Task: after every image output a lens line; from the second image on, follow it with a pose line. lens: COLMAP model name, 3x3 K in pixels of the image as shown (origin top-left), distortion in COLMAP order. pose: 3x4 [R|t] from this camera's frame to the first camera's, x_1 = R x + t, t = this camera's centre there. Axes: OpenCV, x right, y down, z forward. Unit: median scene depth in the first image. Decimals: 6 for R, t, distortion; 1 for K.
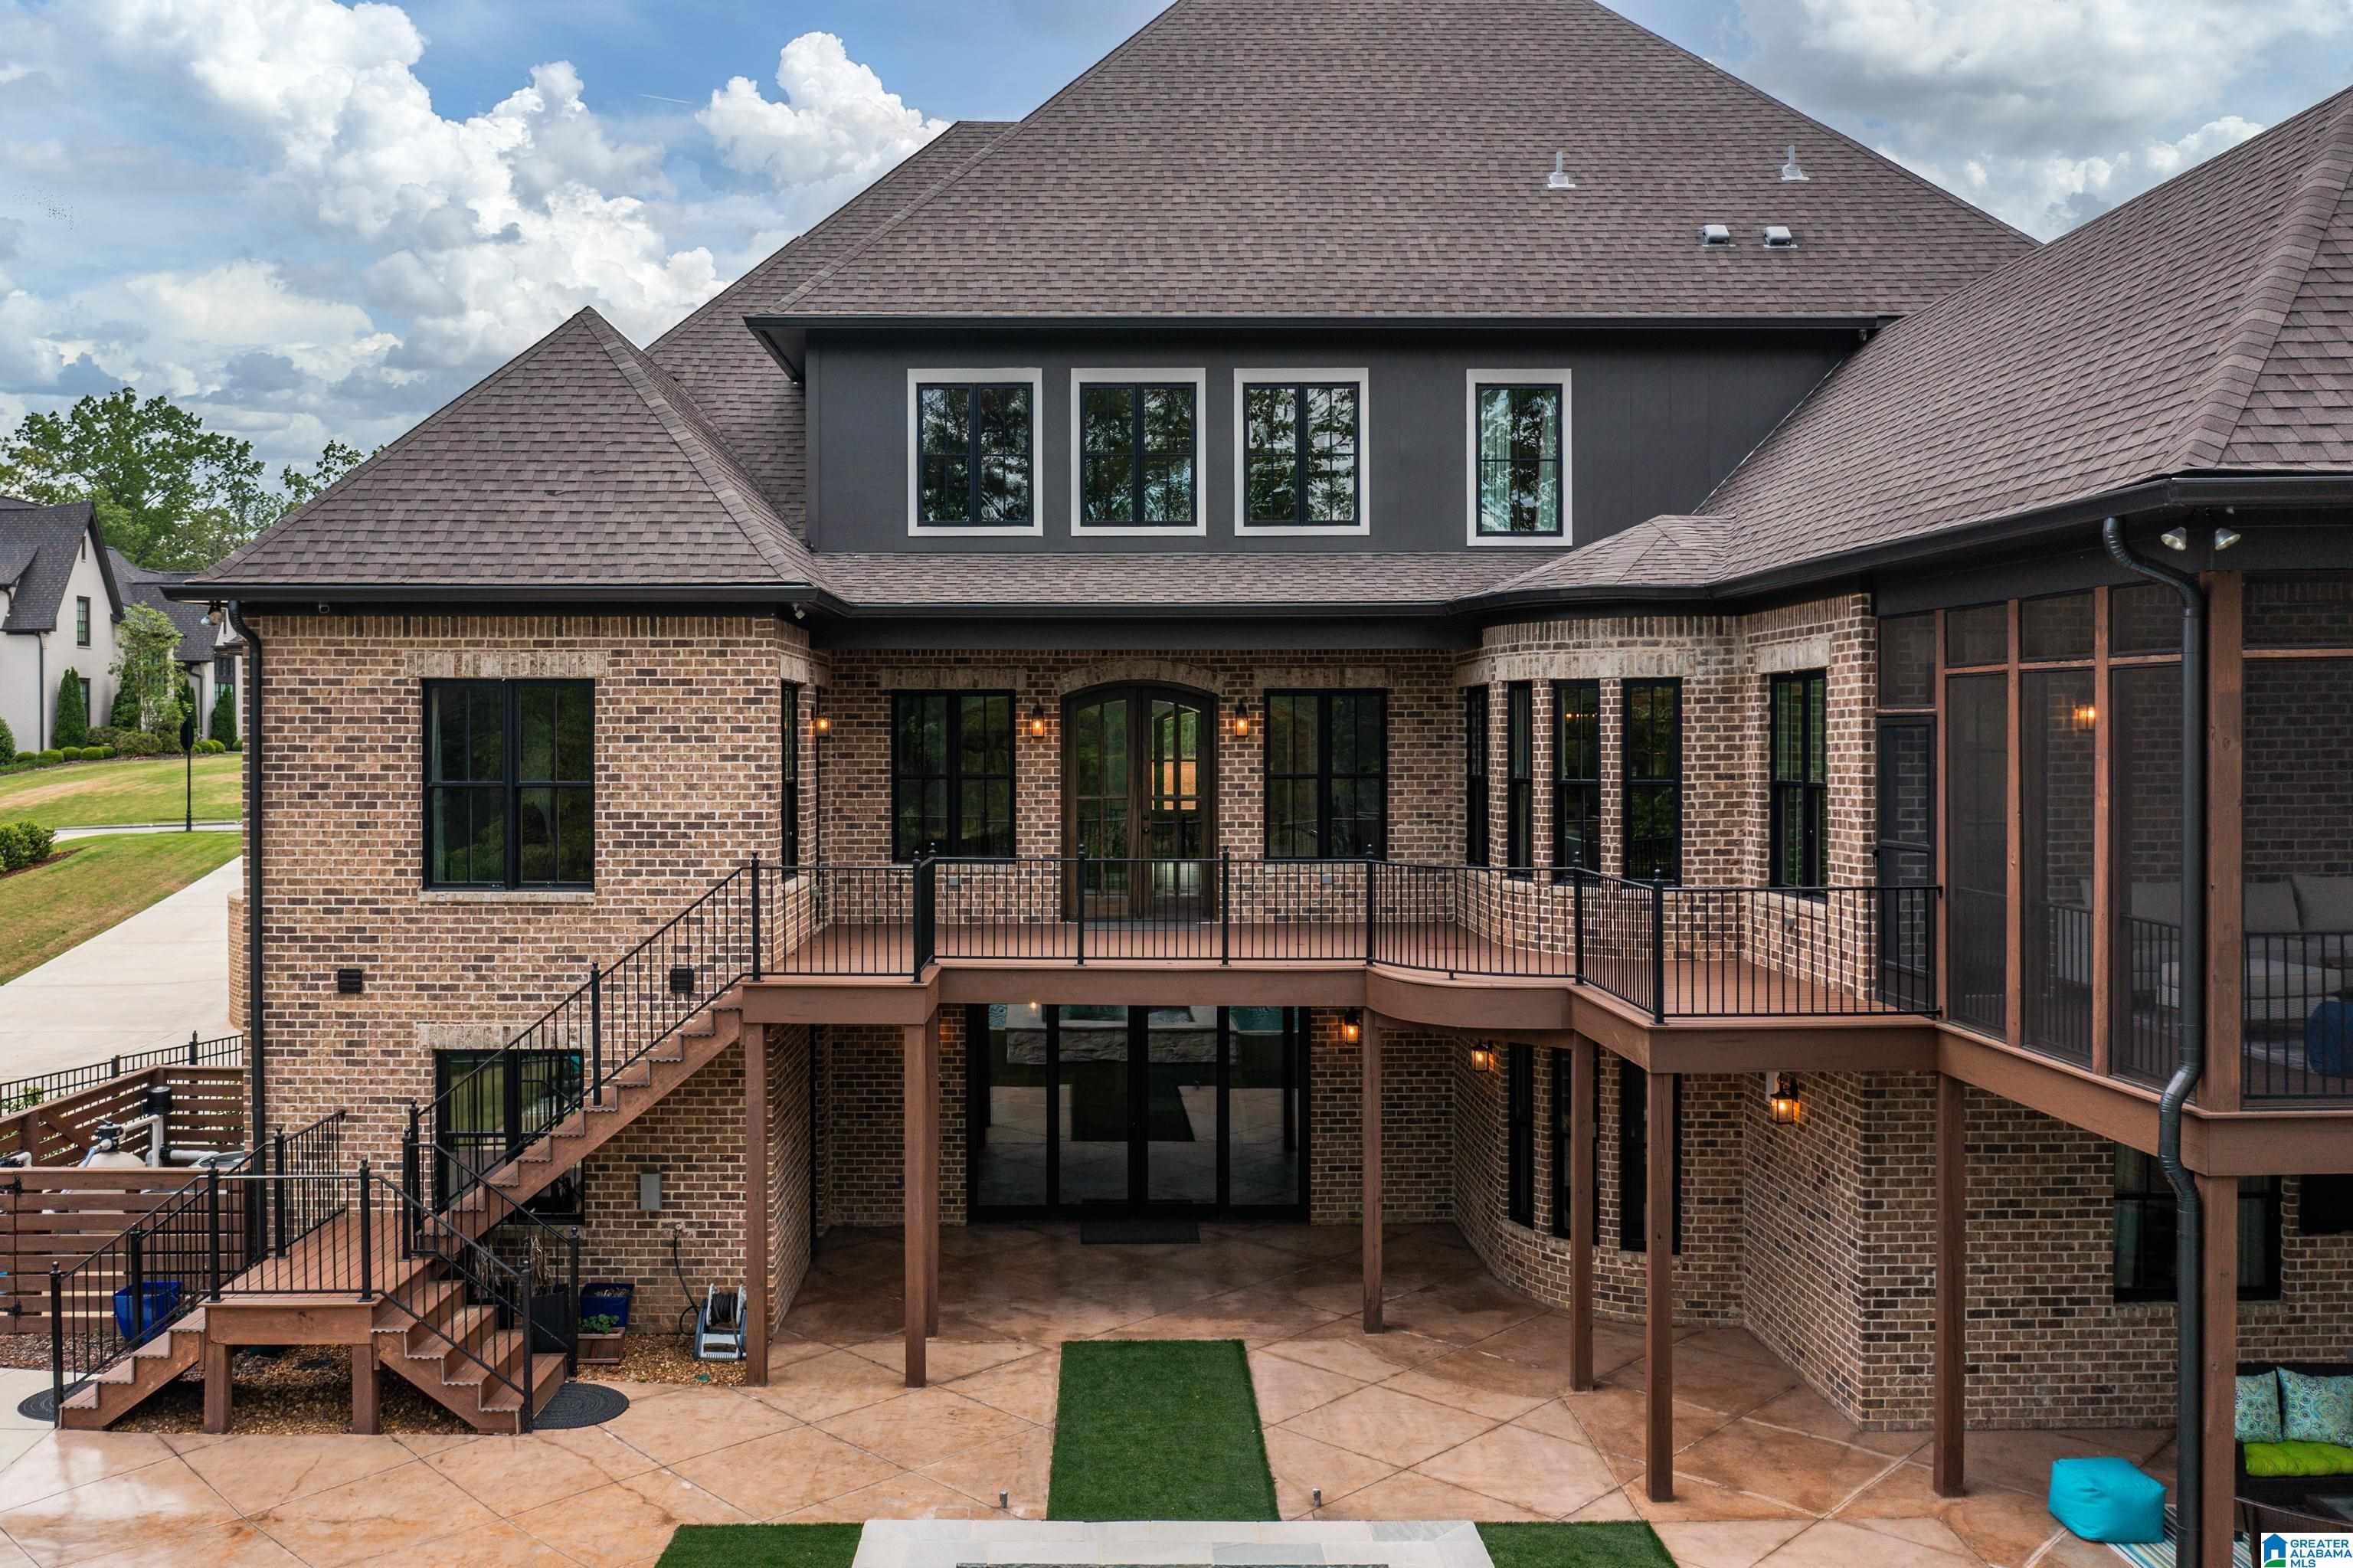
lens RADIAL K [[1908.8, 0, 1011.4], [0, 1908.8, 731.7], [0, 0, 1]] dist [-0.031885, 0.001307]
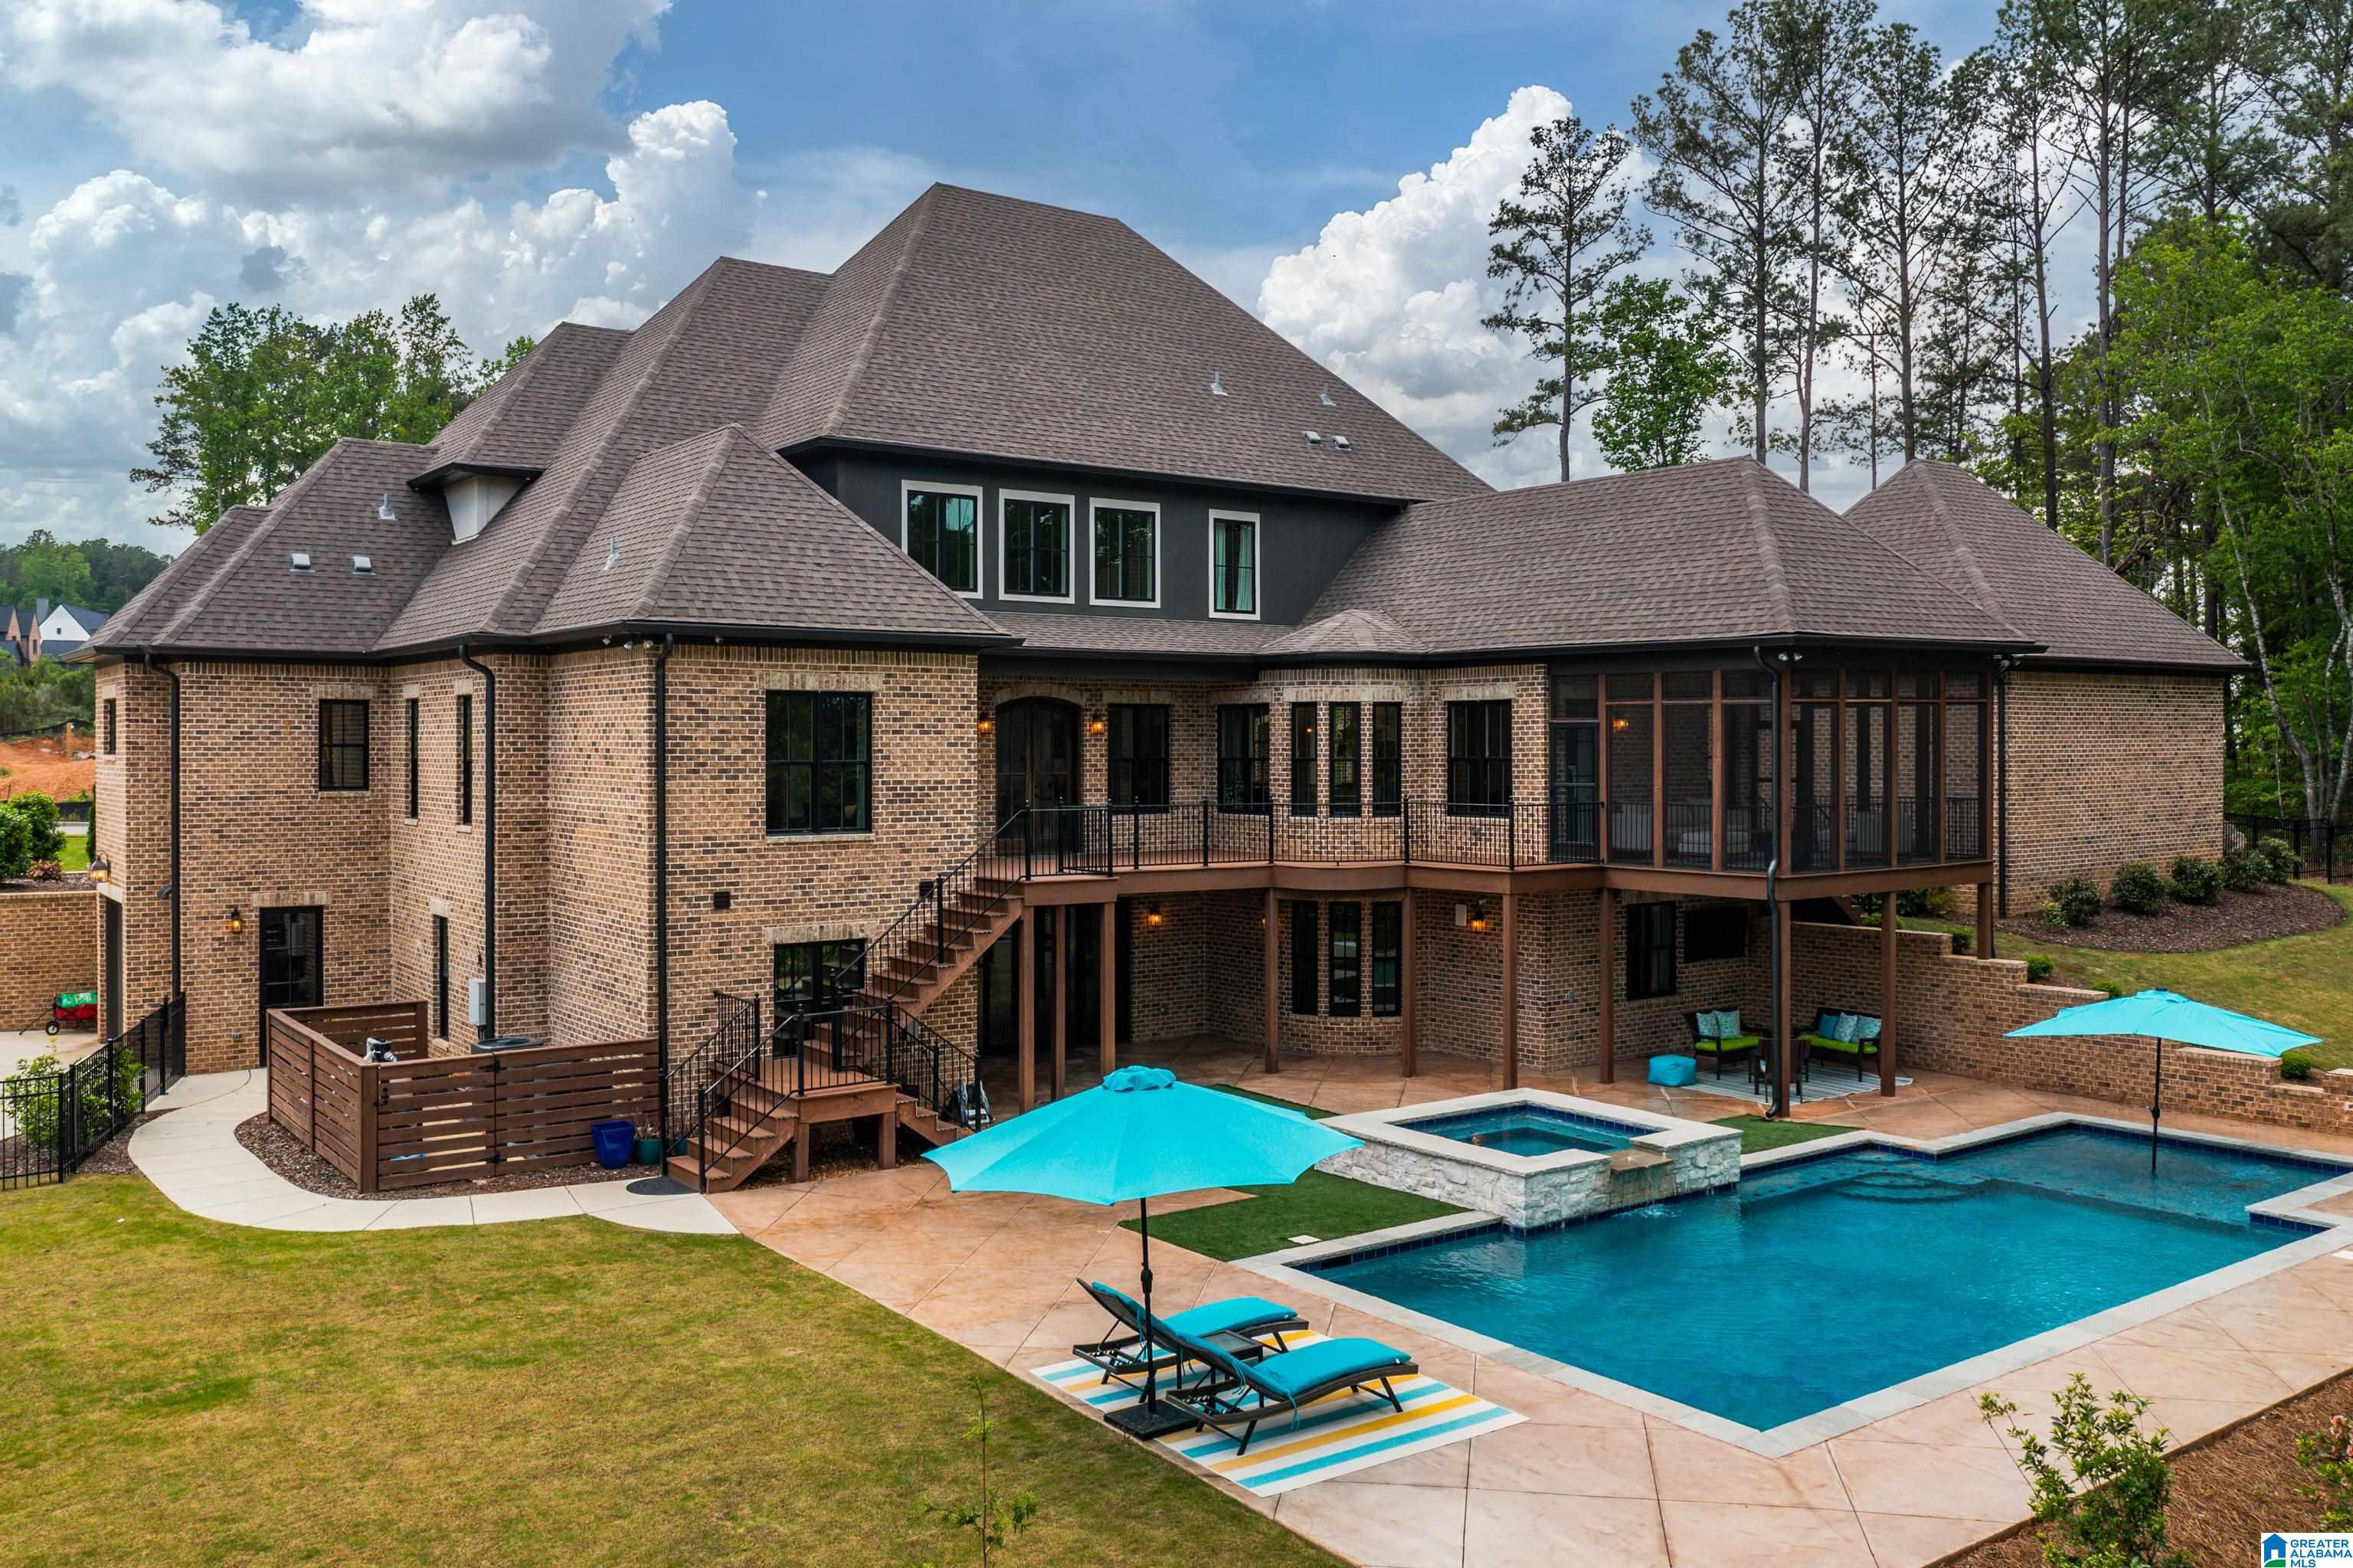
lens RADIAL K [[1856.8, 0, 1184.2], [0, 1856.8, 702.4], [0, 0, 1]] dist [-0.004833, -0.000858]
pose [[0.806427, 0.014510, 0.591155, -0.890221], [-0.003318, 0.999794, -0.020015, 0.008924], [-0.591324, 0.014179, 0.806309, -0.334187]]
